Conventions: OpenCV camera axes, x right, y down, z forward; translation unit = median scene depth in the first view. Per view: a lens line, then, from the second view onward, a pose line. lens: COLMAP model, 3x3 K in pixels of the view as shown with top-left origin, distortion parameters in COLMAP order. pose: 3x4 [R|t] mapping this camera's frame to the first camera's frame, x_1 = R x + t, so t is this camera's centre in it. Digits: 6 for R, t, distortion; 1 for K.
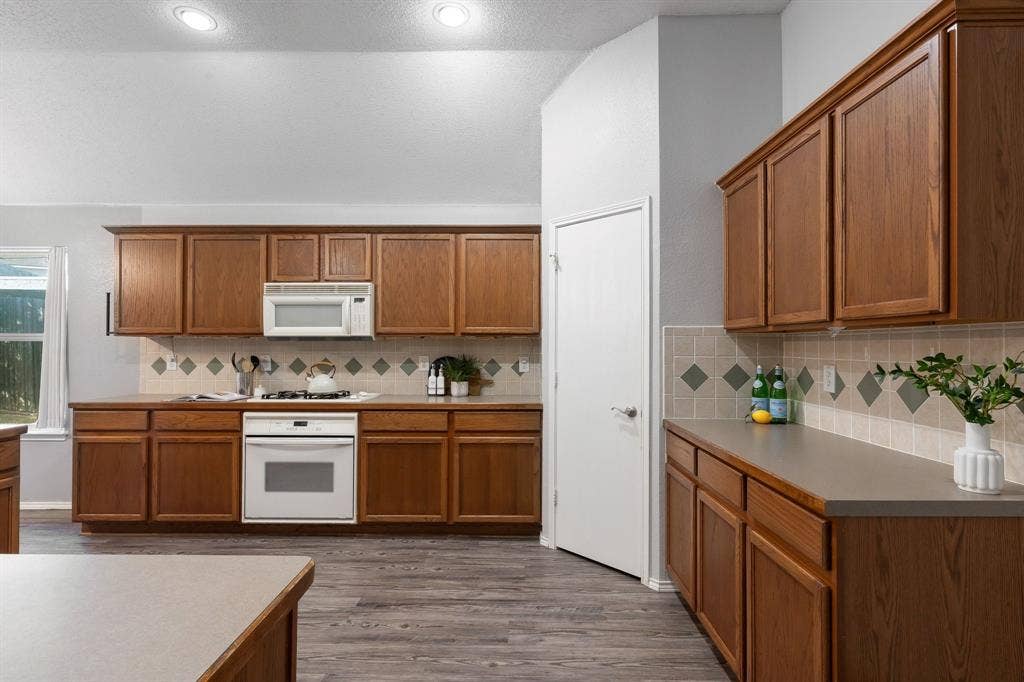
lens RADIAL K [[488.7, 0, 512.0], [0, 488.7, 341.0], [0, 0, 1]] dist [0.000149, -0.000016]
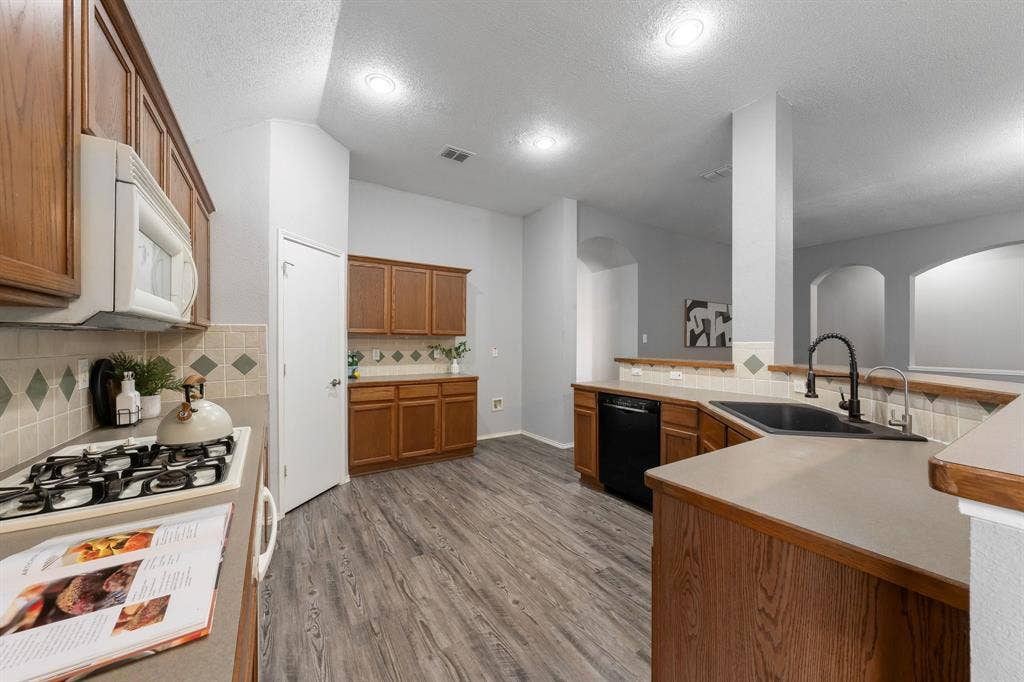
lens RADIAL K [[406.6, 0, 512.0], [0, 406.6, 341.0], [0, 0, 1]] dist [-0.001189, -0.000196]
pose [[-0.555693, -0.011532, 0.831308, -1.365769], [-0.019203, 0.999815, 0.001033, -0.007622], [-0.831166, -0.015390, -0.555812, 1.468284]]
